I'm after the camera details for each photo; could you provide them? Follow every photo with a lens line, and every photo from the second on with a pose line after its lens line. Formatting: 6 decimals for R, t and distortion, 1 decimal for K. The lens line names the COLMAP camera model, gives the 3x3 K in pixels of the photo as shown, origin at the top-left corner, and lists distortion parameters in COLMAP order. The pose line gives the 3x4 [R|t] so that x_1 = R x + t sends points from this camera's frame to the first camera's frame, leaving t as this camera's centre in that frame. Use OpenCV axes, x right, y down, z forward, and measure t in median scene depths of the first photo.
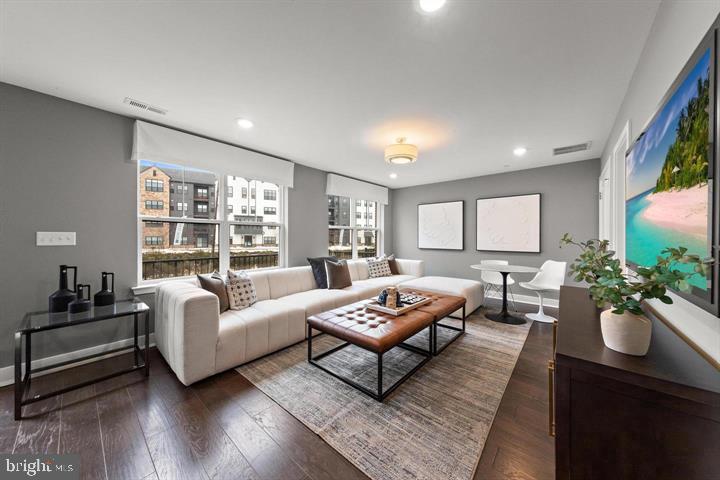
lens RADIAL K [[239.8, 0, 358.6], [0, 239.8, 232.0], [0, 0, 1]] dist [-0.001134, -0.000465]
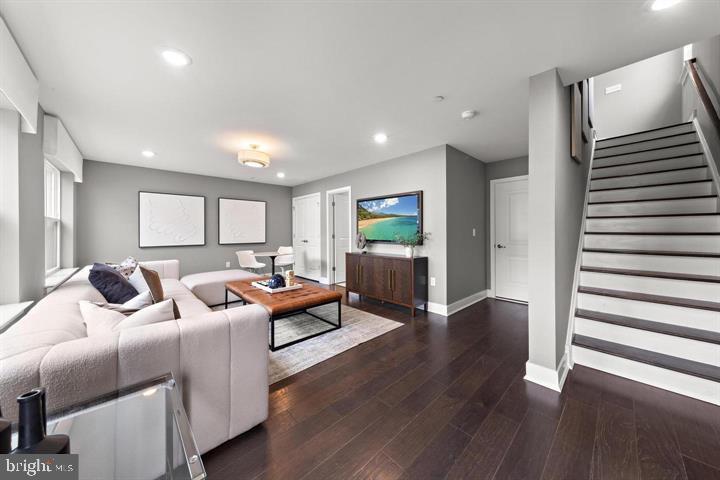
lens RADIAL K [[239.8, 0, 360.8], [0, 239.8, 232.7], [0, 0, 1]] dist [-0.001134, -0.000465]
pose [[0.118869, -0.005624, 0.992894, -0.534615], [-0.010937, 0.999916, 0.006973, 0.008414], [-0.992850, -0.011688, 0.118798, 0.225357]]
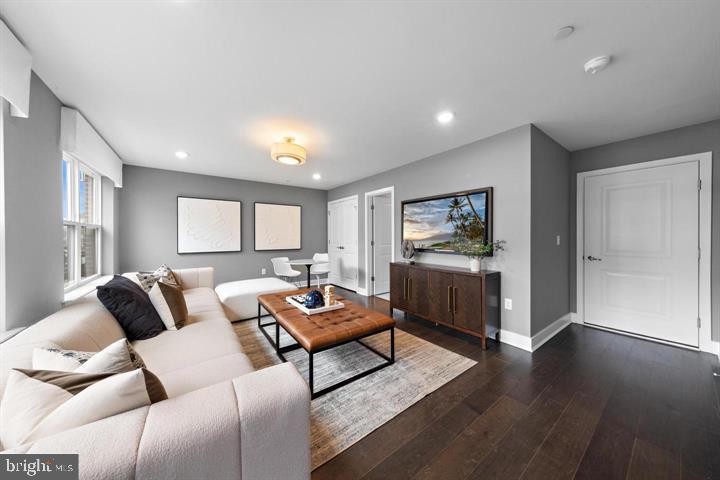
lens RADIAL K [[239.8, 0, 358.4], [0, 239.8, 239.9], [0, 0, 1]] dist [-0.001134, -0.000465]
pose [[0.256433, -0.012799, 0.966477, -0.415779], [-0.013029, 0.999776, 0.016697, 0.003927], [-0.966474, -0.016874, 0.256209, 0.293408]]
